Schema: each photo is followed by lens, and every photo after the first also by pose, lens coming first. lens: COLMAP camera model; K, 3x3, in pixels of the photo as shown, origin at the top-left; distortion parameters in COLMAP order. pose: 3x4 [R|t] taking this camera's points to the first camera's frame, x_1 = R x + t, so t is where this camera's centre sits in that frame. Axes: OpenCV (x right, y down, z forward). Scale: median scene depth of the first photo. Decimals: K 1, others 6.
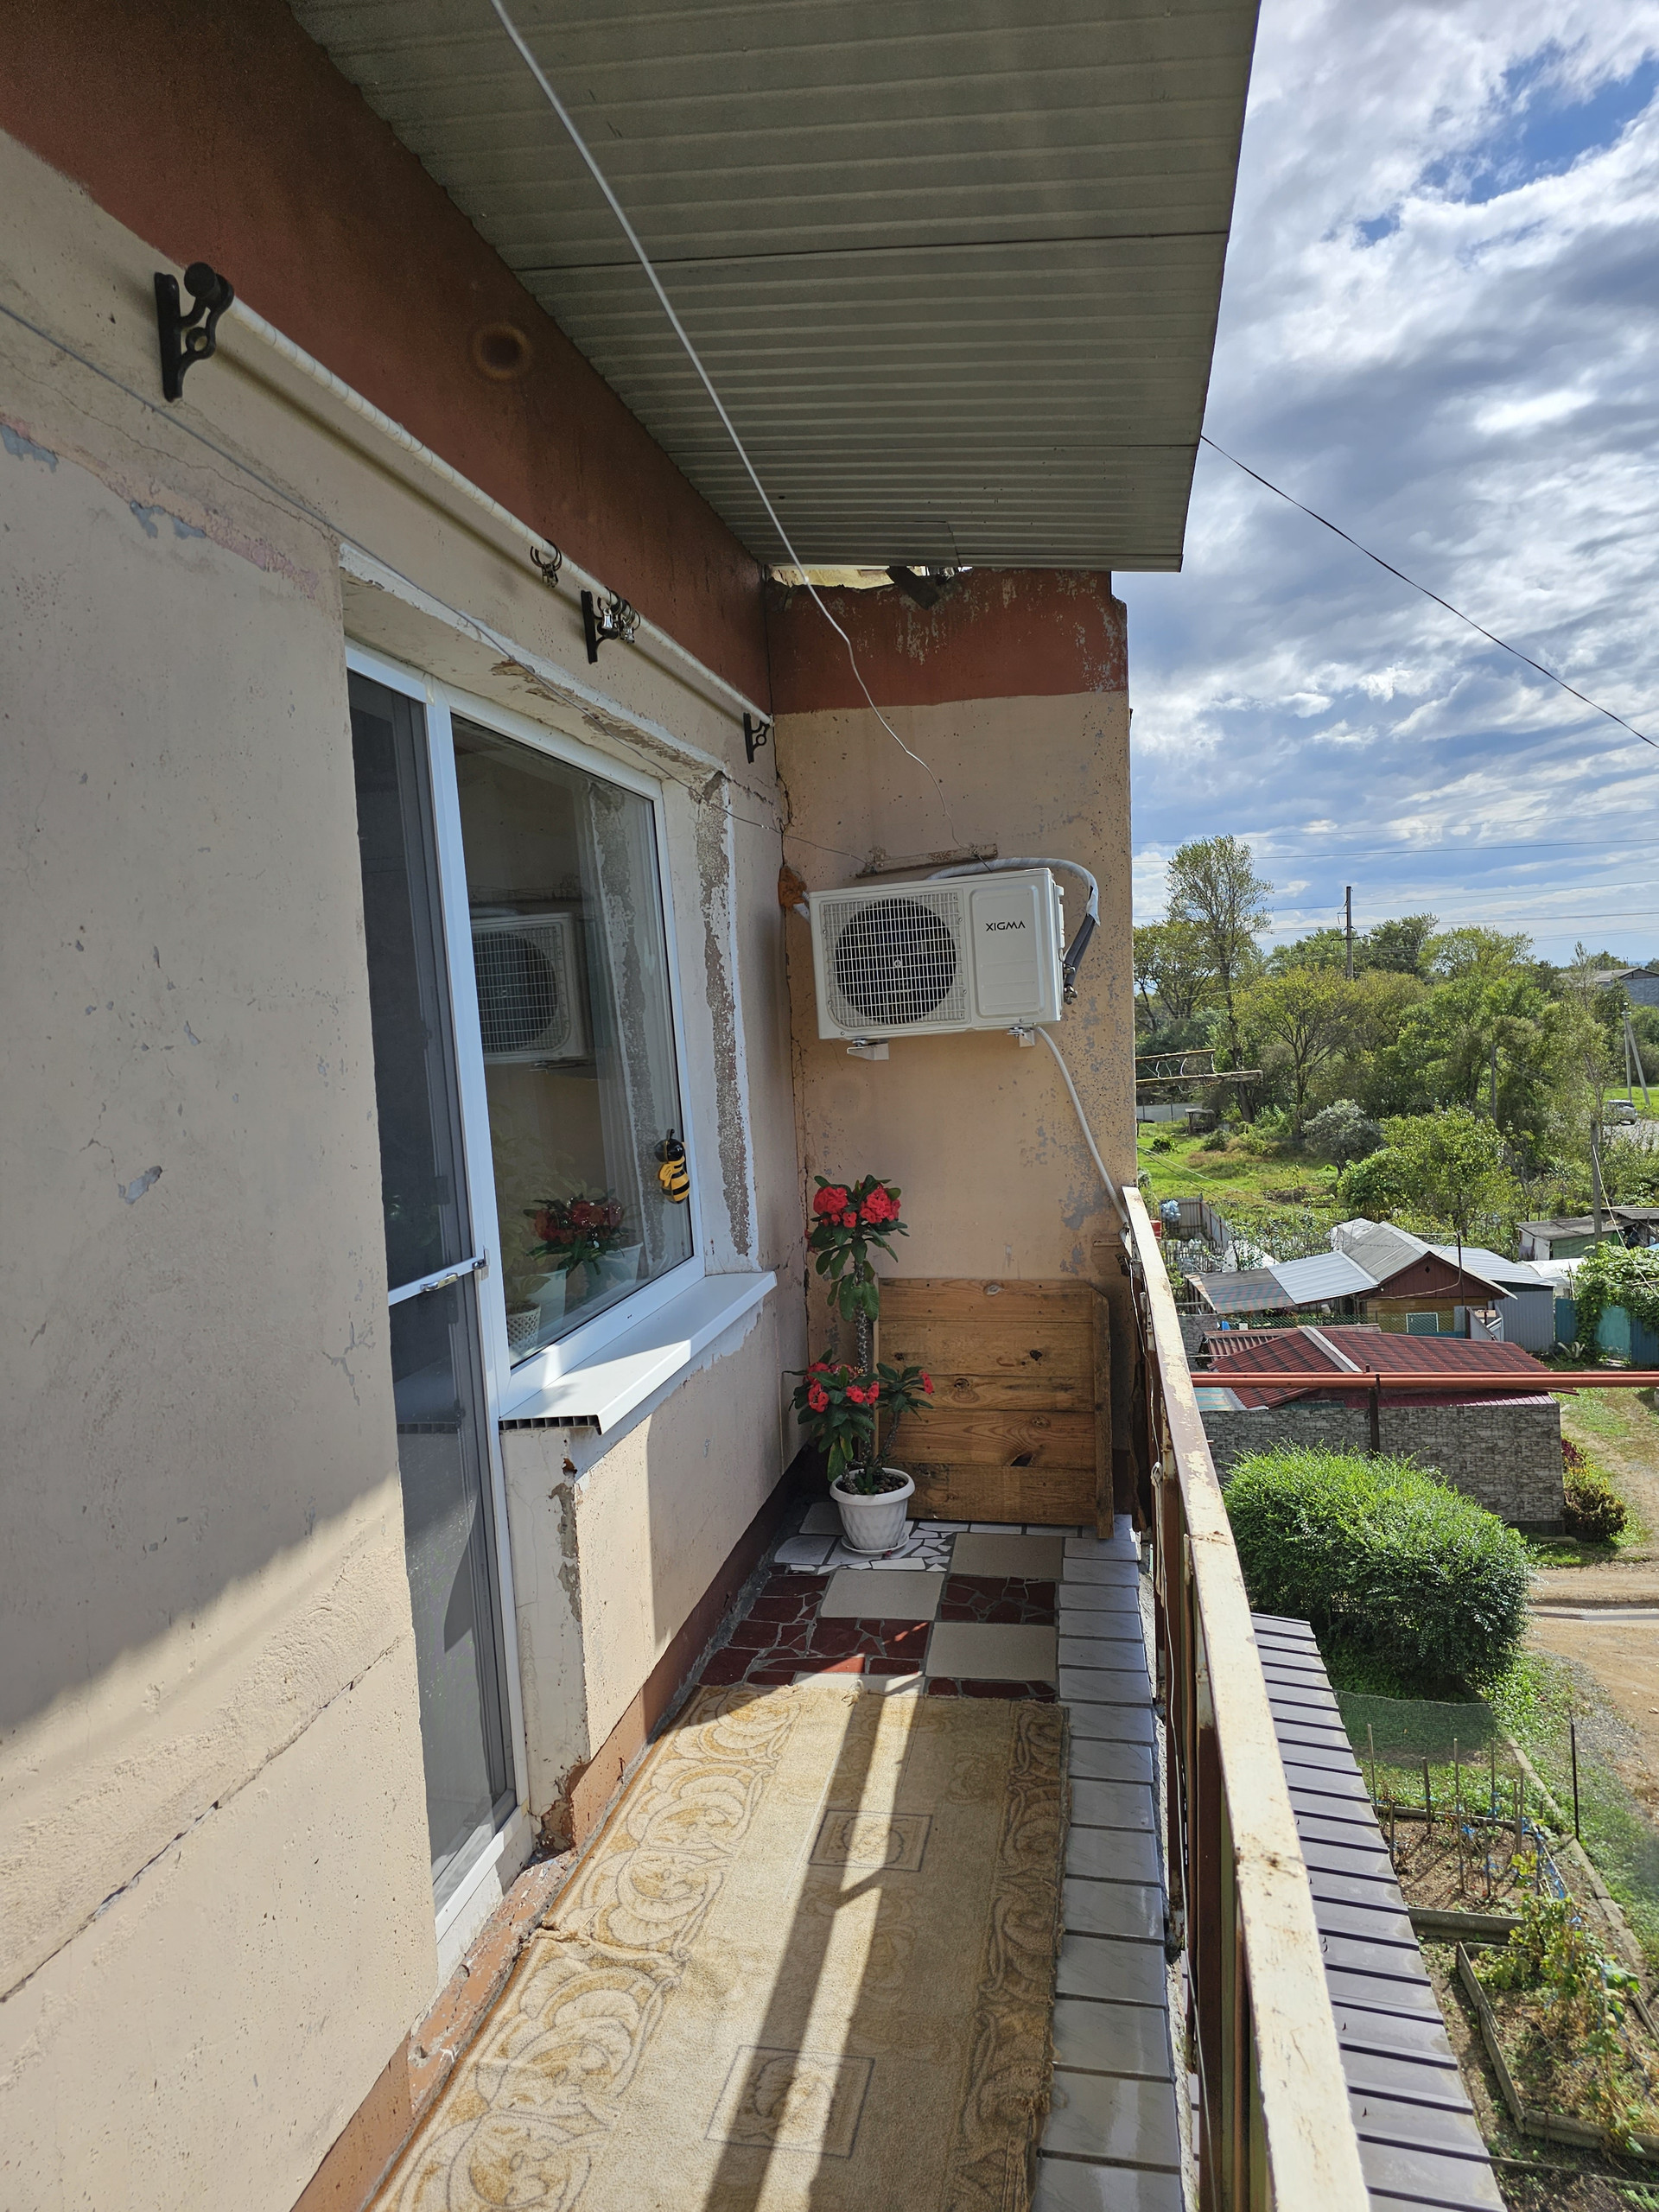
lens RADIAL K [[1495.2, 0, 796.5], [0, 1495.2, 1100.5], [0, 0, 1]] dist [0.097527, -0.112537]
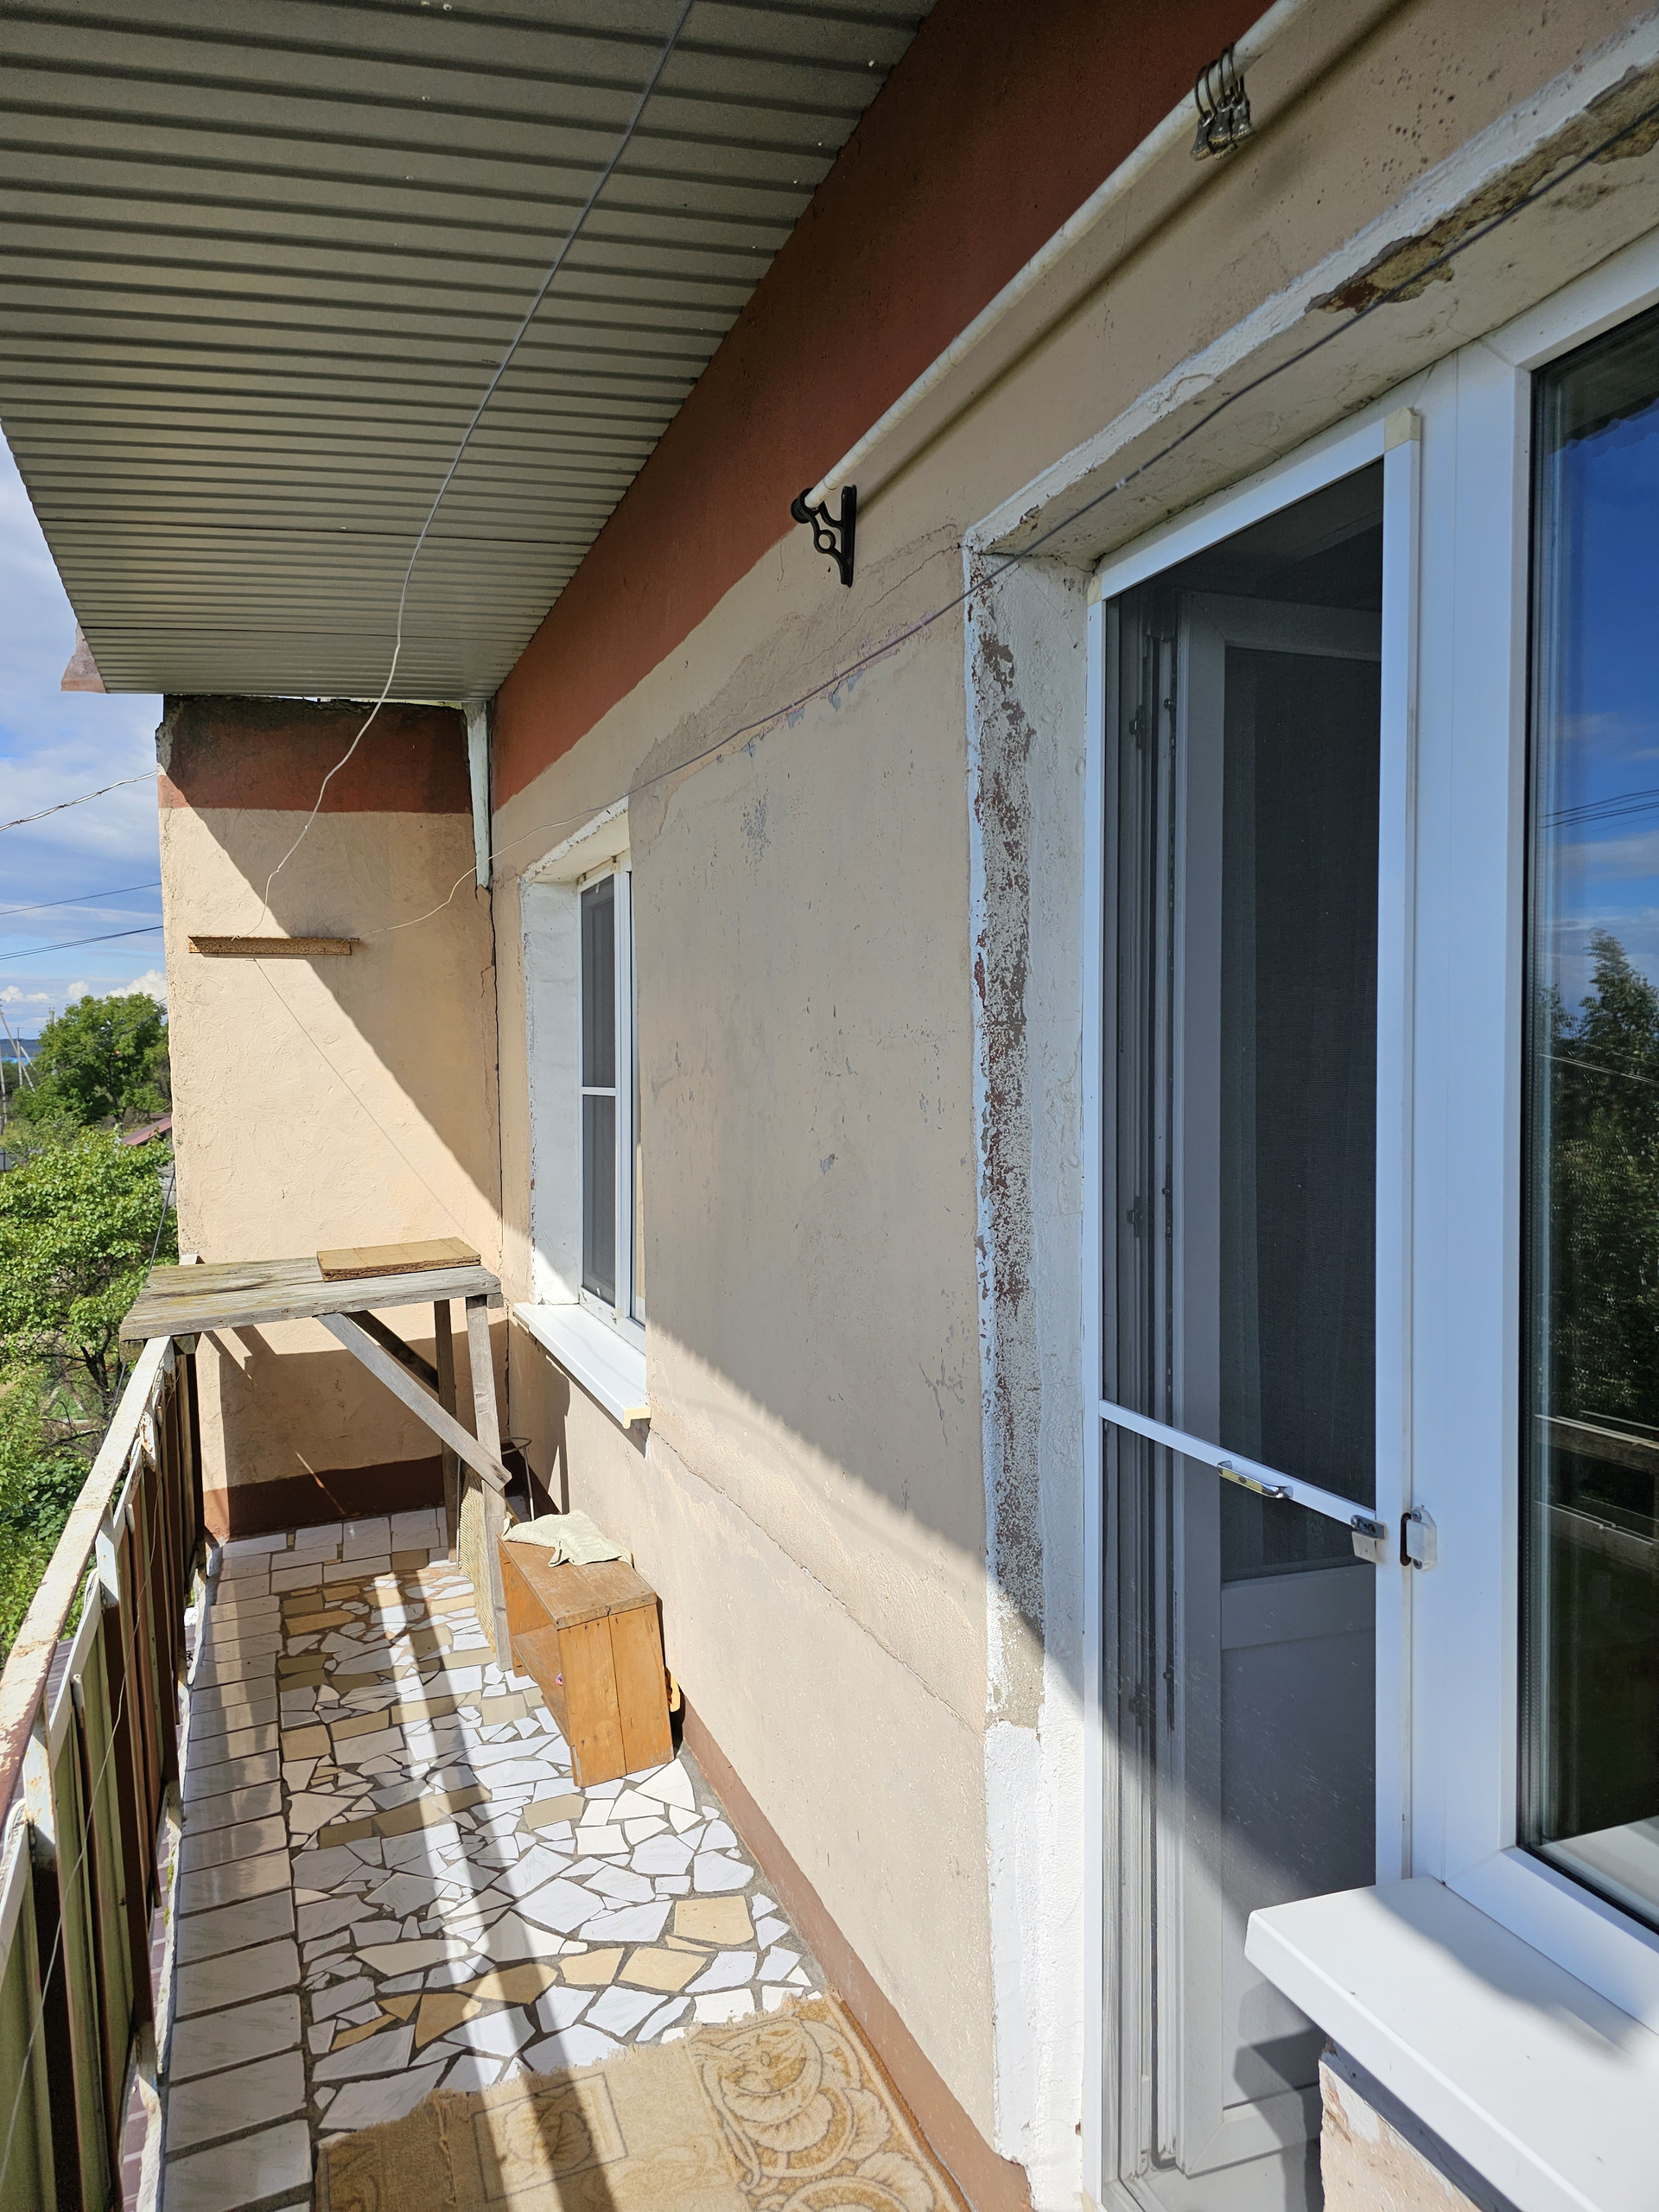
lens RADIAL K [[1495.2, 0, 796.5], [0, 1495.2, 1100.5], [0, 0, 1]] dist [0.097527, -0.112537]
pose [[-0.885263, 0.097527, -0.454751, 0.190725], [0.031295, 0.988042, 0.150975, -0.136388], [0.464037, 0.119421, -0.877729, 1.431586]]
